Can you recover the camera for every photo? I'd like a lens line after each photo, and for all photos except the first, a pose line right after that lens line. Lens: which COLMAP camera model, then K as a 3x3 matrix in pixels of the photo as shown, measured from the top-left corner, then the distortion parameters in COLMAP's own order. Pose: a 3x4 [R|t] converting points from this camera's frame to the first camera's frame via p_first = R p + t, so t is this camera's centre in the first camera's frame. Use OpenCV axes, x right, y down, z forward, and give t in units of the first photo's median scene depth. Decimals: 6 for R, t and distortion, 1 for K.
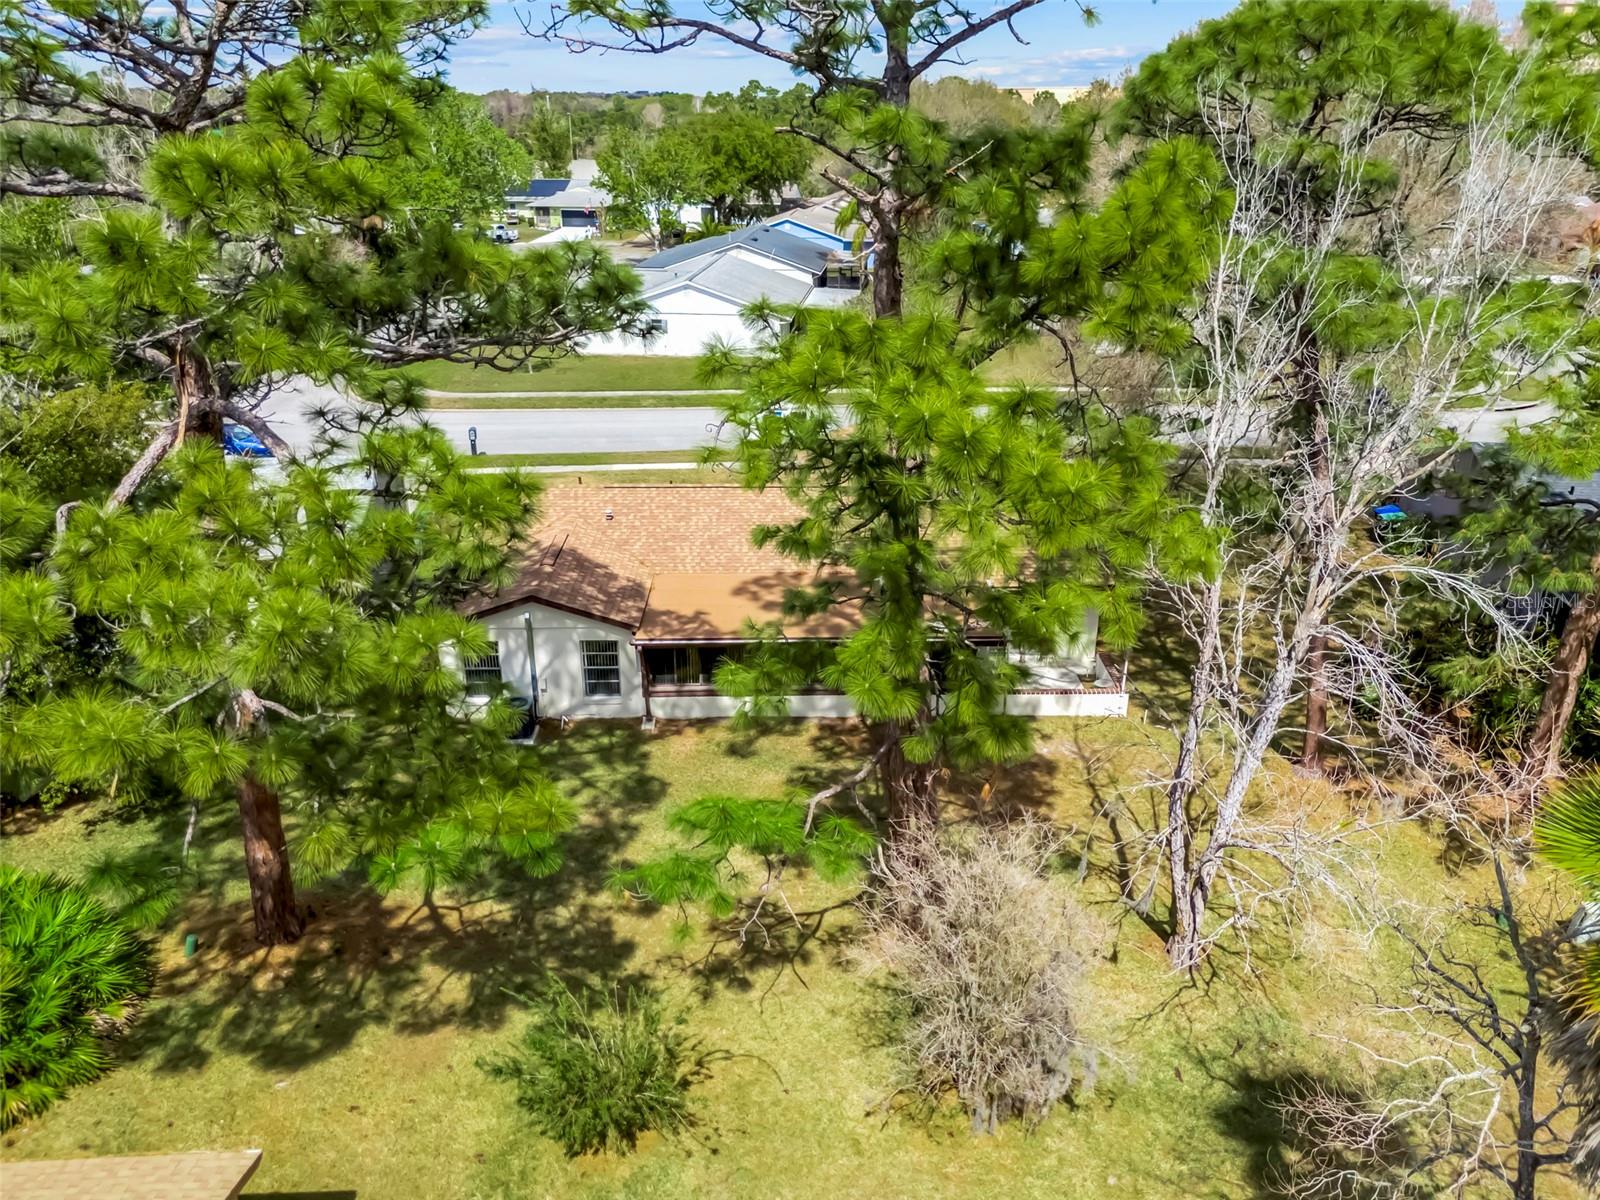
lens RADIAL K [[1193.9, 0, 800.0], [0, 1193.9, 600.0], [0, 0, 1]] dist [0.064341, -0.054198]
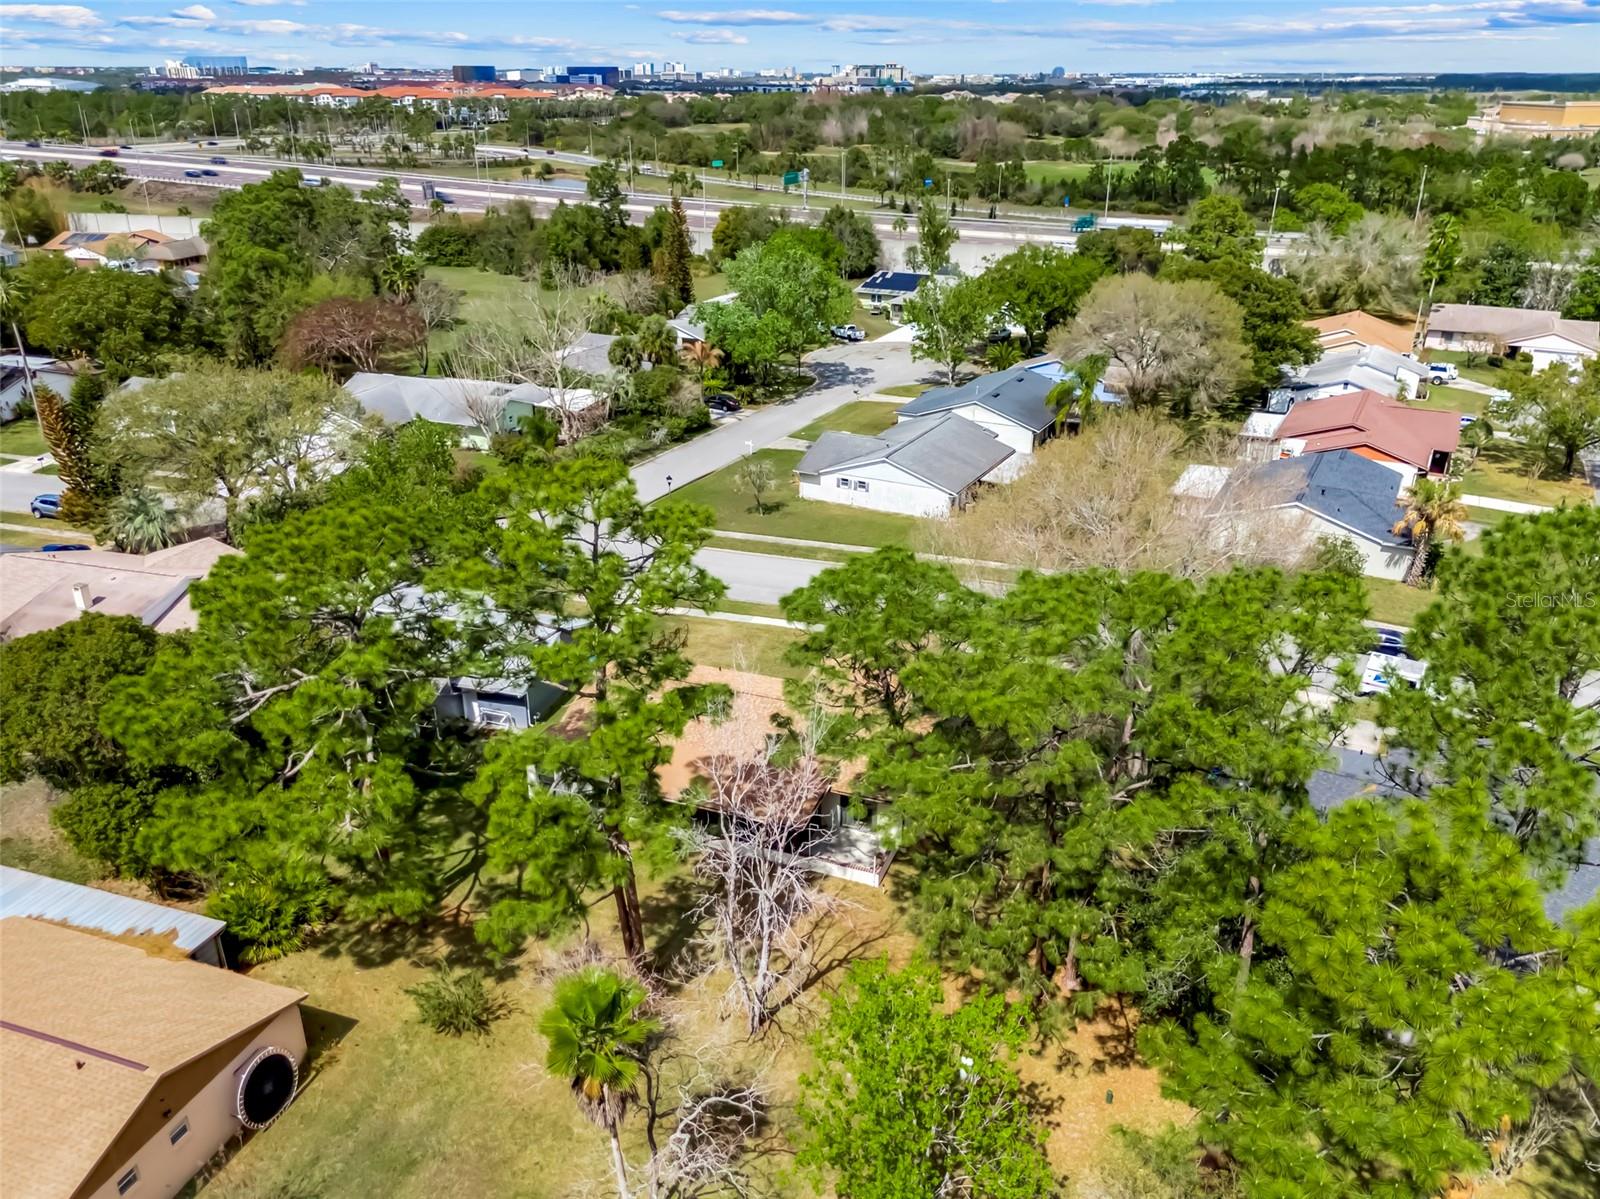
lens RADIAL K [[1193.9, 0, 800.0], [0, 1193.9, 599.5], [0, 0, 1]] dist [0.064341, -0.054198]
pose [[0.926145, 0.147536, -0.347114, 1.046431], [-0.143925, 0.988922, 0.036317, -0.518686], [0.348626, 0.016323, 0.937120, -0.907565]]
